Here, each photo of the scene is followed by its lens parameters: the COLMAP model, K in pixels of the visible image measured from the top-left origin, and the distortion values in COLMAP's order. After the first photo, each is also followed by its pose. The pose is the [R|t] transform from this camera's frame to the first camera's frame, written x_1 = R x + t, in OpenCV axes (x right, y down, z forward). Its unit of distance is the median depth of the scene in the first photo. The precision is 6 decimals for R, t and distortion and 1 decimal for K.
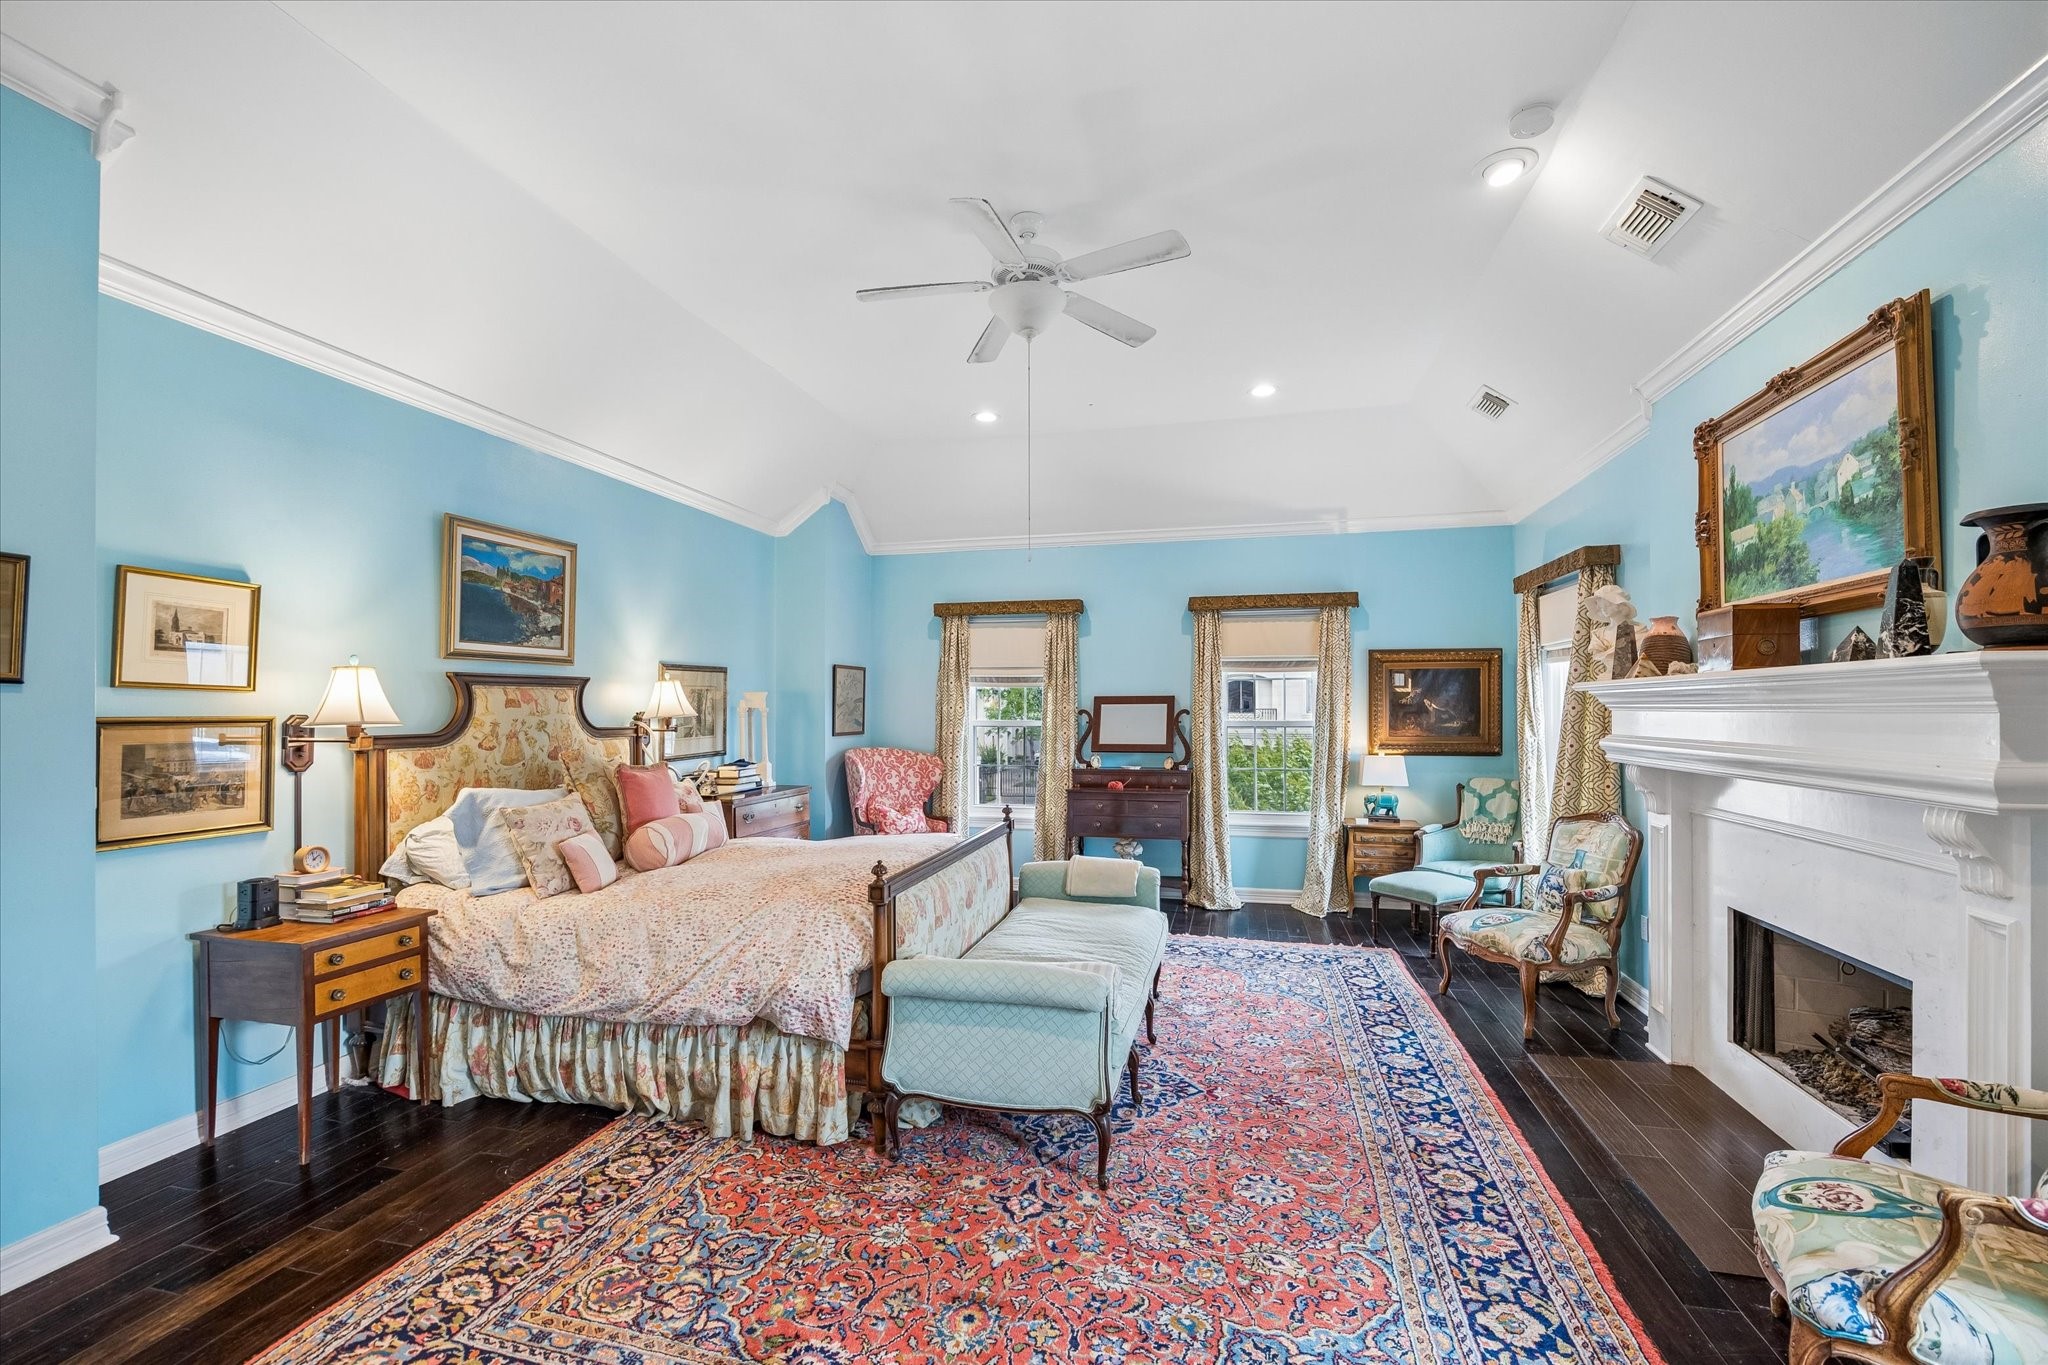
lens RADIAL K [[869.4, 0, 1022.2], [0, 869.4, 685.4], [0, 0, 1]] dist [-0.015642, 0.000242]
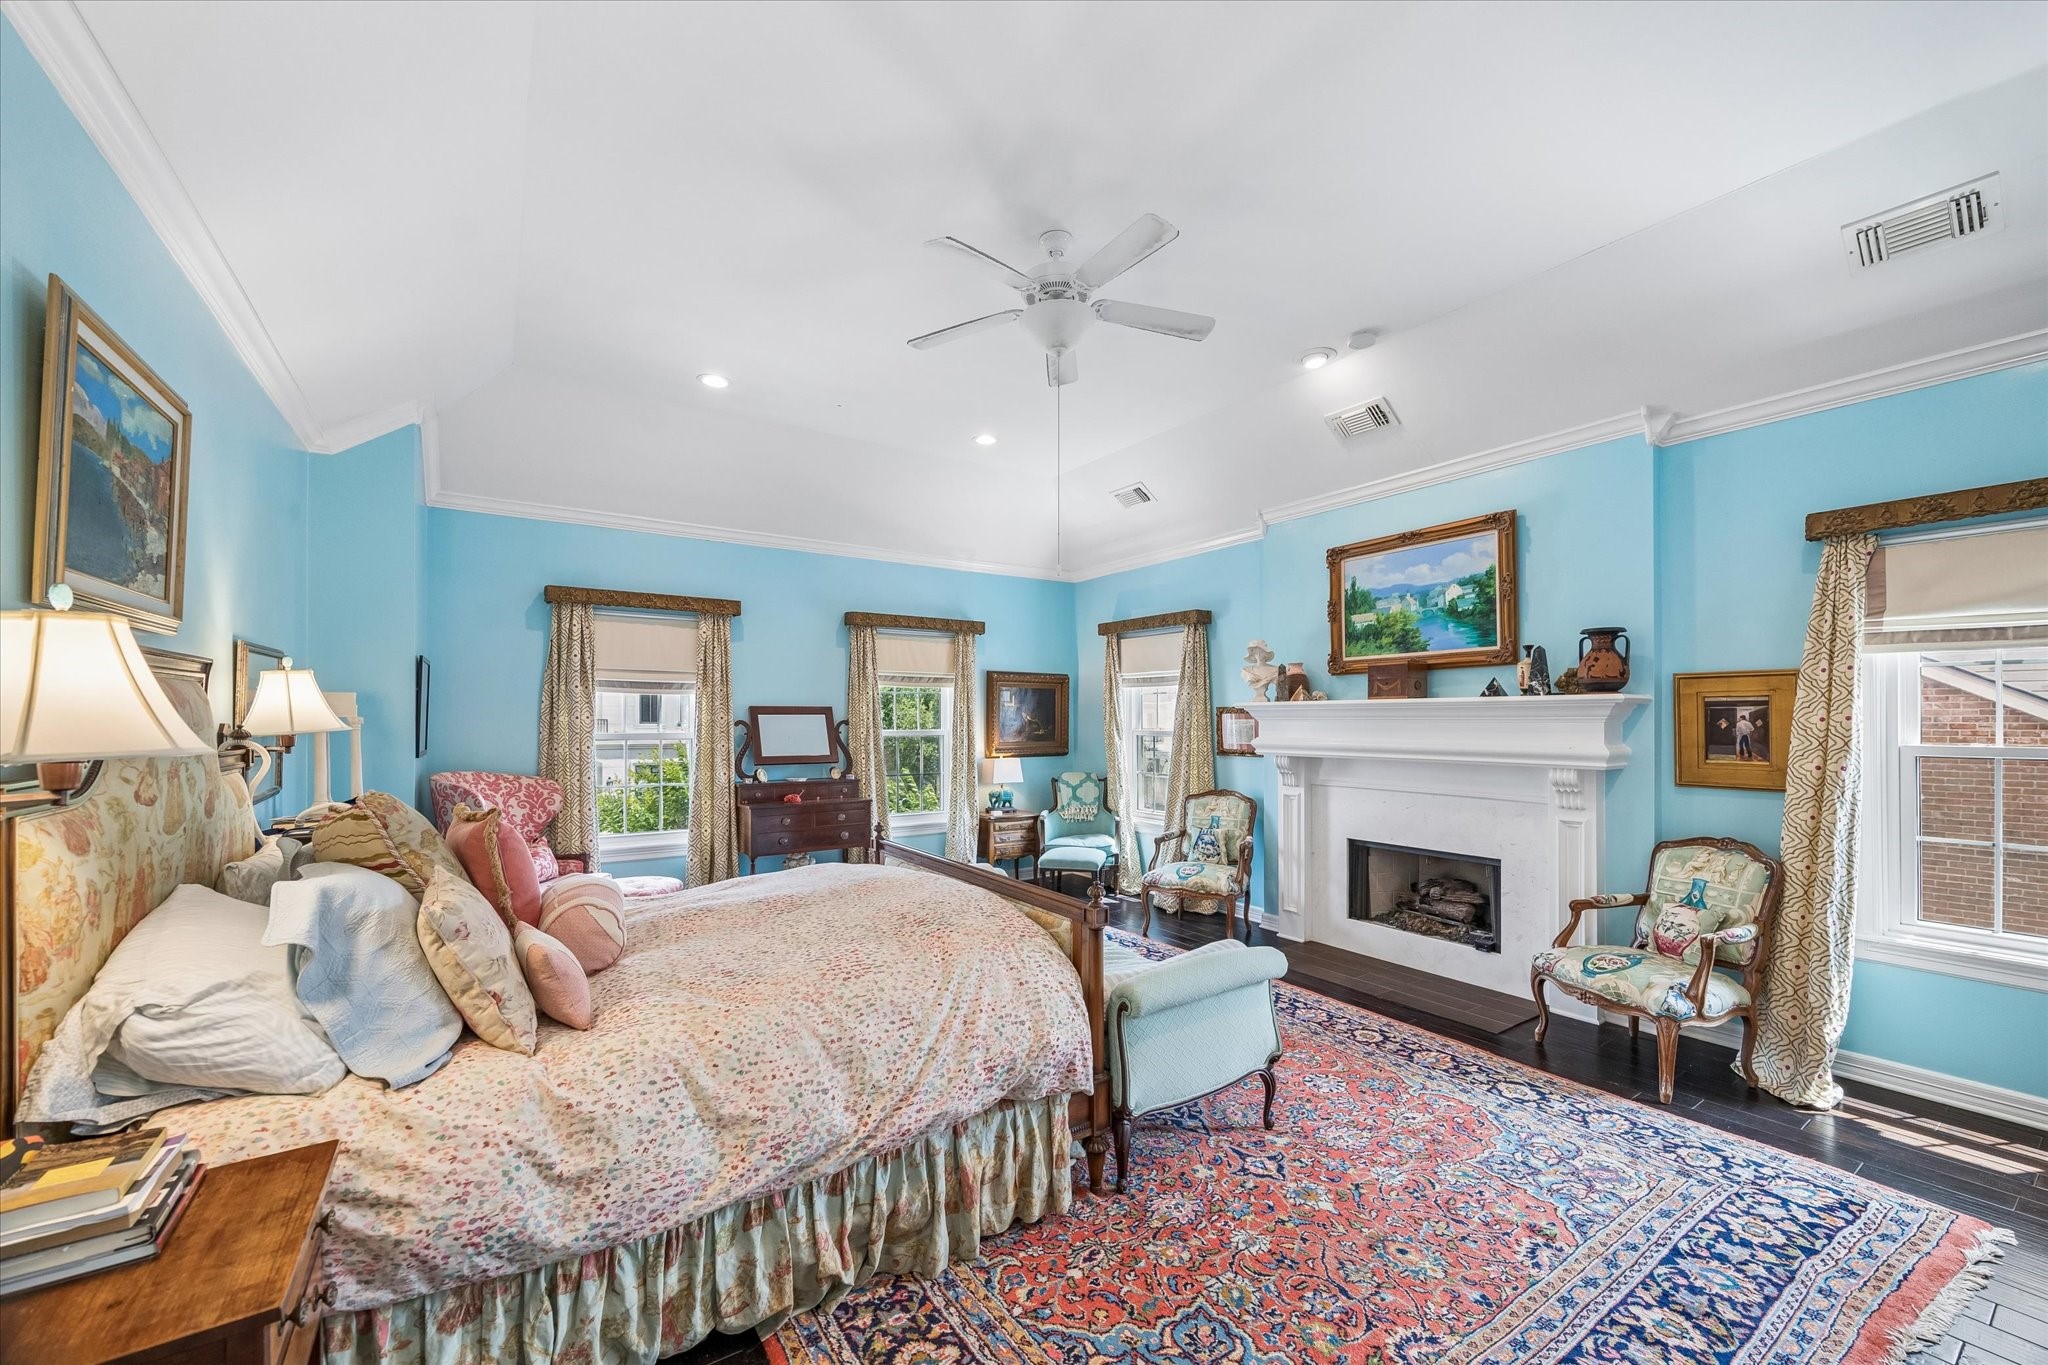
lens RADIAL K [[800.1, 0, 1026.0], [0, 800.1, 700.2], [0, 0, 1]] dist [-0.004213, 0.000683]
pose [[0.666226, 0.019541, 0.745494, -0.769825], [-0.021666, 0.999742, -0.006843, 0.012147], [-0.745436, -0.011593, 0.666477, 0.431653]]
